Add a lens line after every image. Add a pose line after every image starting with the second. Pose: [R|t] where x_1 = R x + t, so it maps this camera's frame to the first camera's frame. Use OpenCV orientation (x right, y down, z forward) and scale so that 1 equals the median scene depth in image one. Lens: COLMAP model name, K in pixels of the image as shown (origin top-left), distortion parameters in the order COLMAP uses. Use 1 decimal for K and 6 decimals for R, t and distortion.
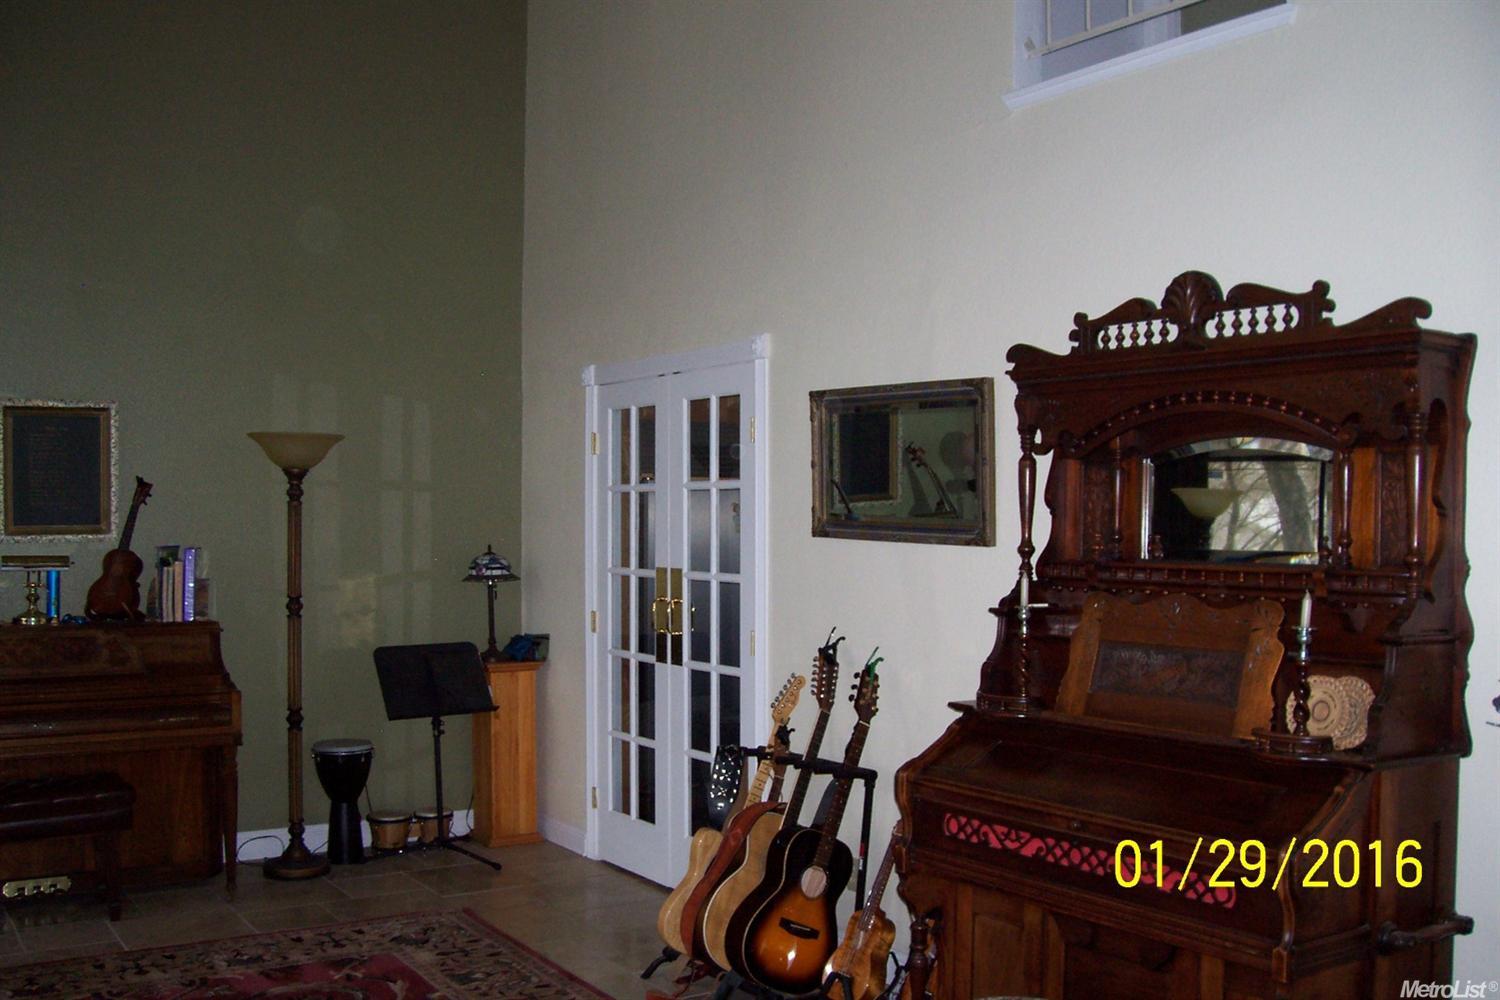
lens RADIAL K [[1496.1, 0, 726.8], [0, 1496.1, 529.8], [0, 0, 1]] dist [-0.174750, 0.174648]
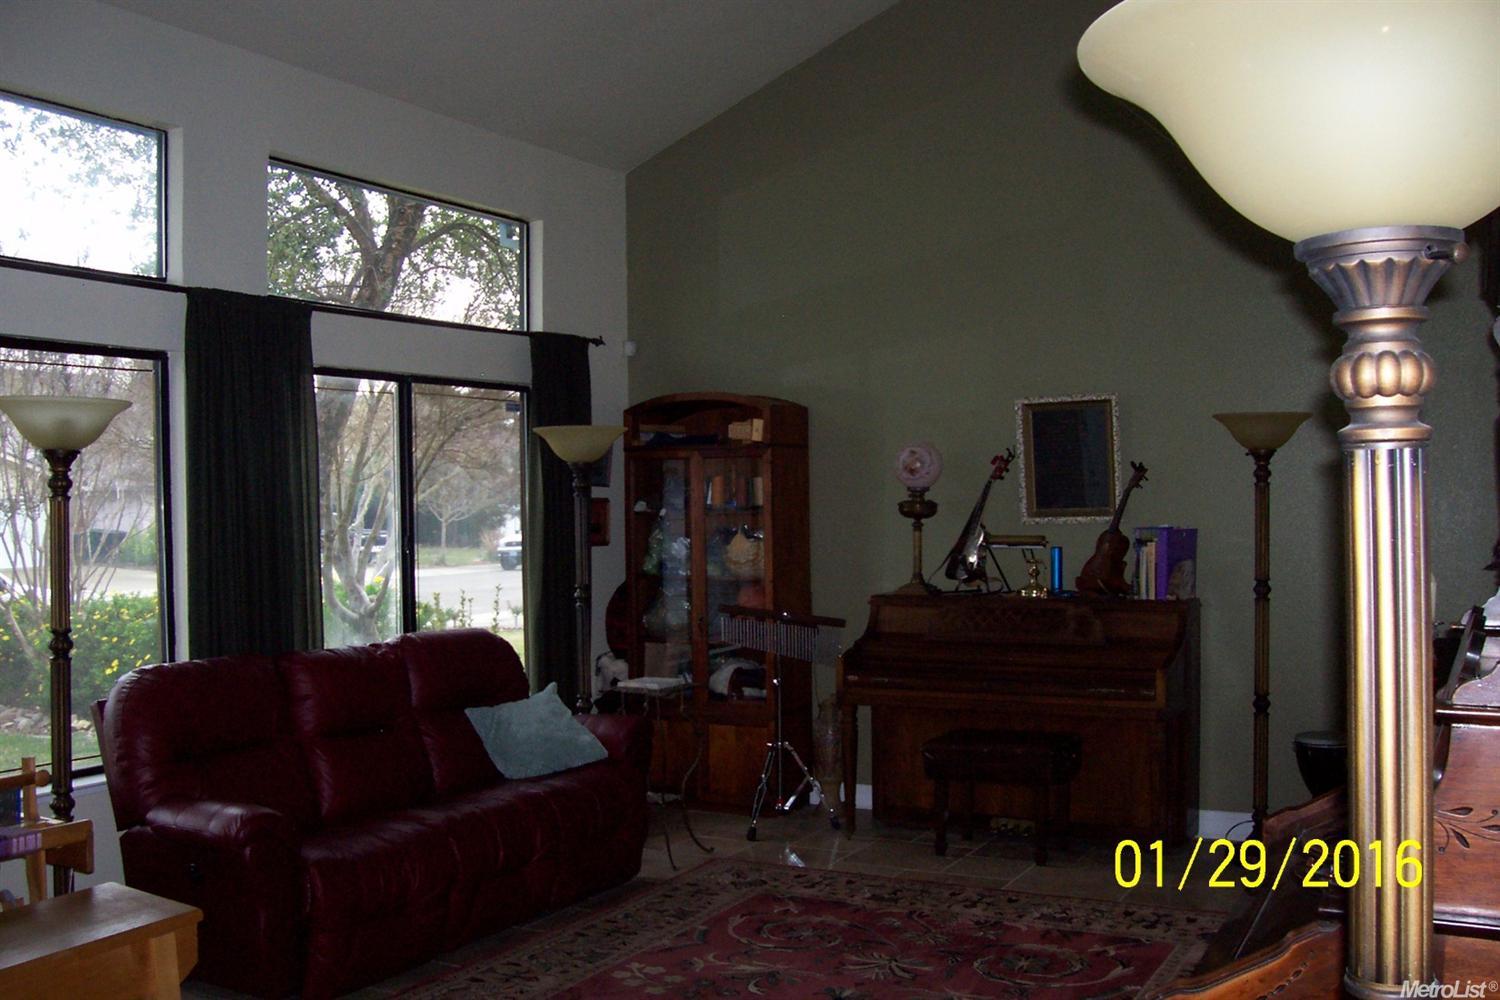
lens RADIAL K [[1496.1, 0, 726.8], [0, 1496.1, 529.8], [0, 0, 1]] dist [-0.174750, 0.174648]
pose [[0.463048, 0.006286, -0.886311, 0.420658], [0.005479, 0.999935, 0.009955, 0.000552], [0.886316, -0.009466, 0.462984, 0.242469]]
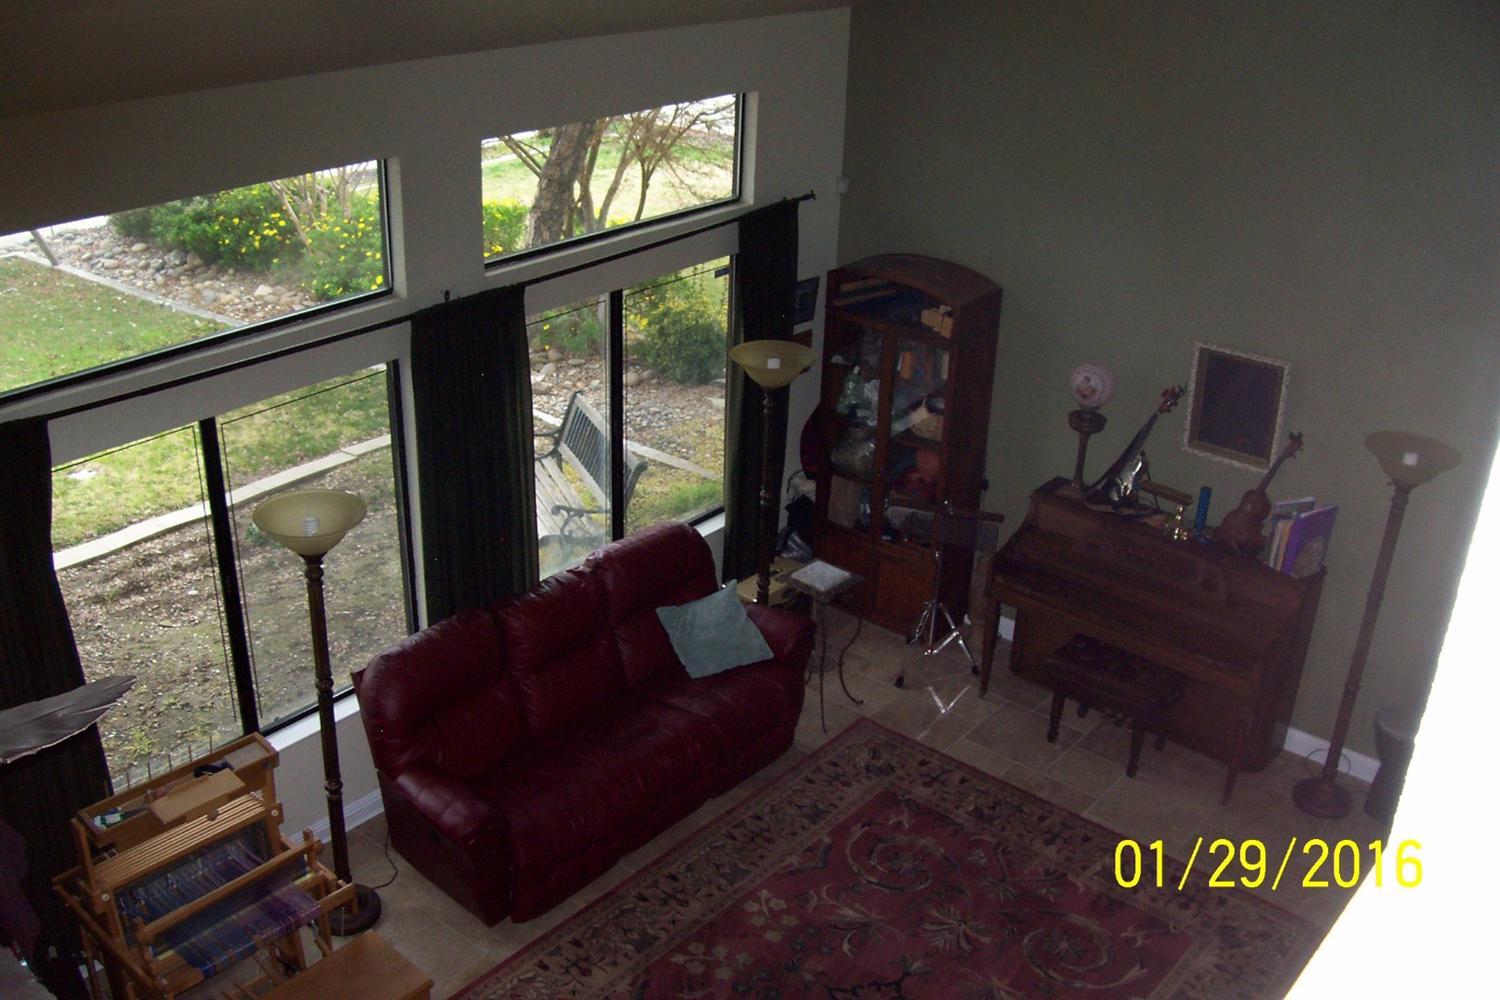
lens RADIAL K [[1496.1, 0, 726.8], [0, 1496.1, 529.8], [0, 0, 1]] dist [-0.174750, 0.174648]
pose [[0.287031, 0.430030, -0.855972, 0.465999], [-0.037425, 0.897924, 0.438556, -0.450371], [0.957190, -0.093845, 0.273826, 0.280159]]
